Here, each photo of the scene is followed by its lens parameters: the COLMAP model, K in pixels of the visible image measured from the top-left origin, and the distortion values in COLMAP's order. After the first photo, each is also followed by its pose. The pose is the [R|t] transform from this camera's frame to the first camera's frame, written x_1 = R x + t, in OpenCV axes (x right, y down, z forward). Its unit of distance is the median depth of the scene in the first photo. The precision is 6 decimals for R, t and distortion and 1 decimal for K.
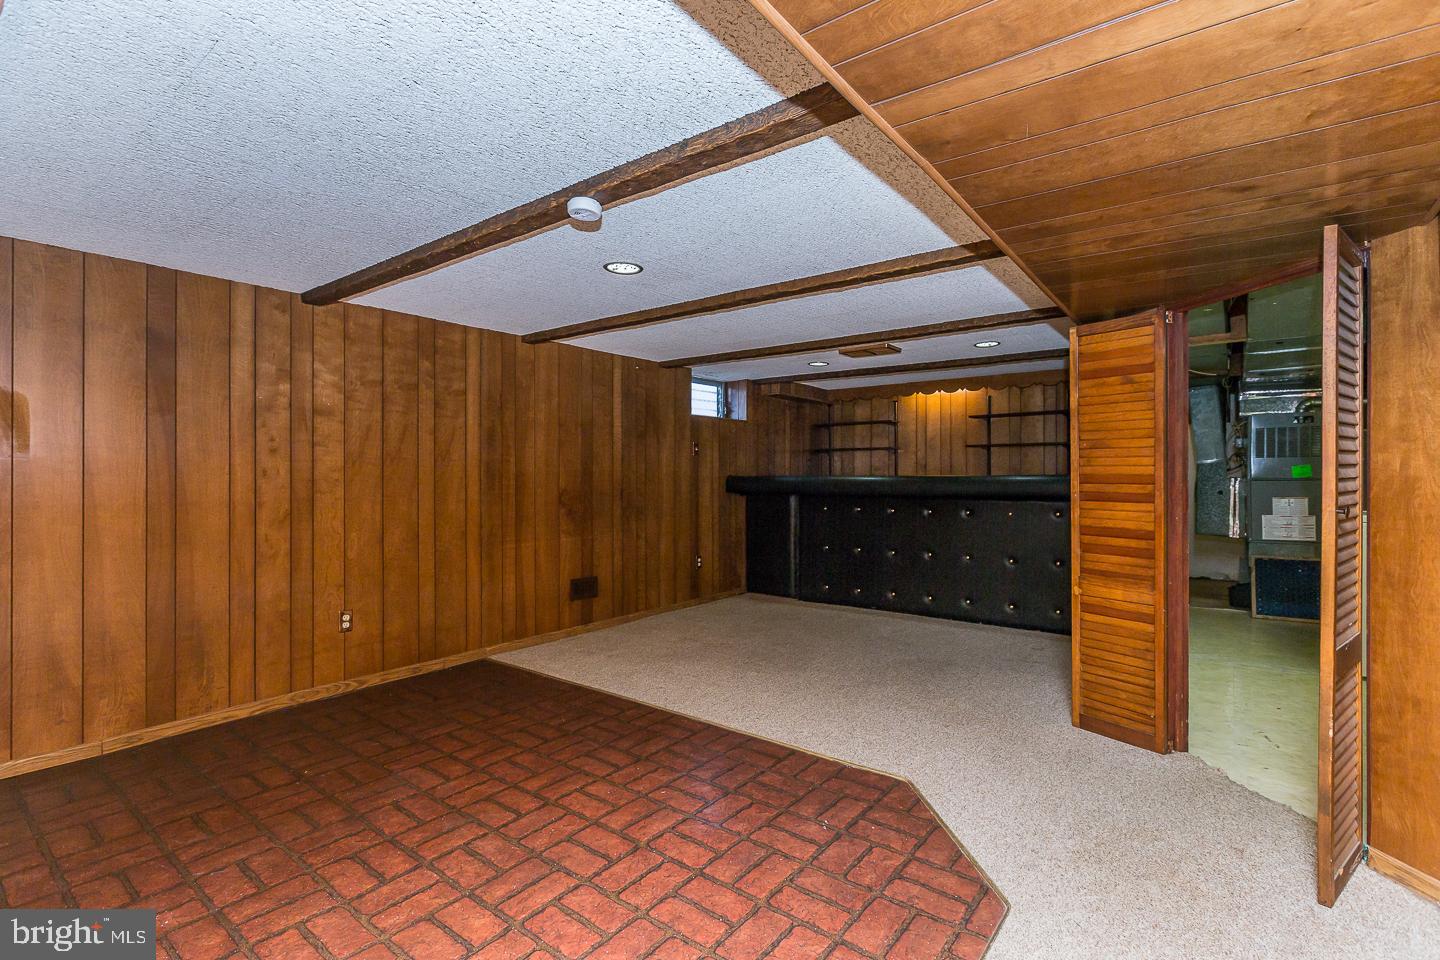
lens RADIAL K [[676.3, 0, 689.3], [0, 676.3, 472.5], [0, 0, 1]] dist [-0.001303, 0.001110]
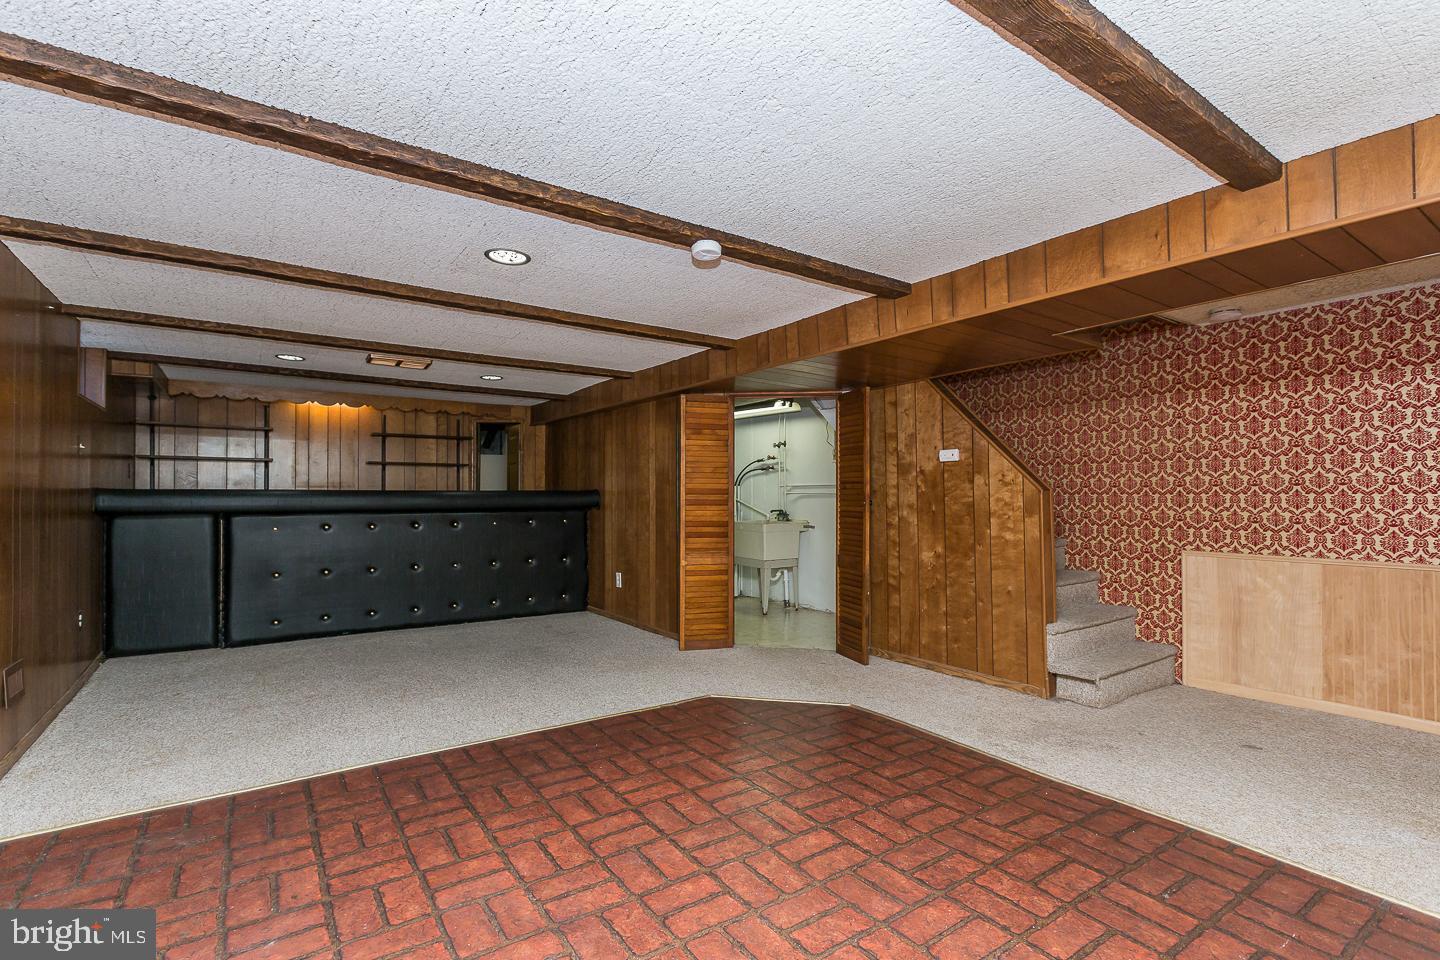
lens RADIAL K [[676.3, 0, 724.7], [0, 676.3, 486.1], [0, 0, 1]] dist [-0.001303, 0.001110]
pose [[0.281241, 0.016851, 0.959489, -0.948166], [-0.005079, 0.999858, -0.016071, 0.023029], [-0.959624, -0.000353, 0.281286, 0.492309]]
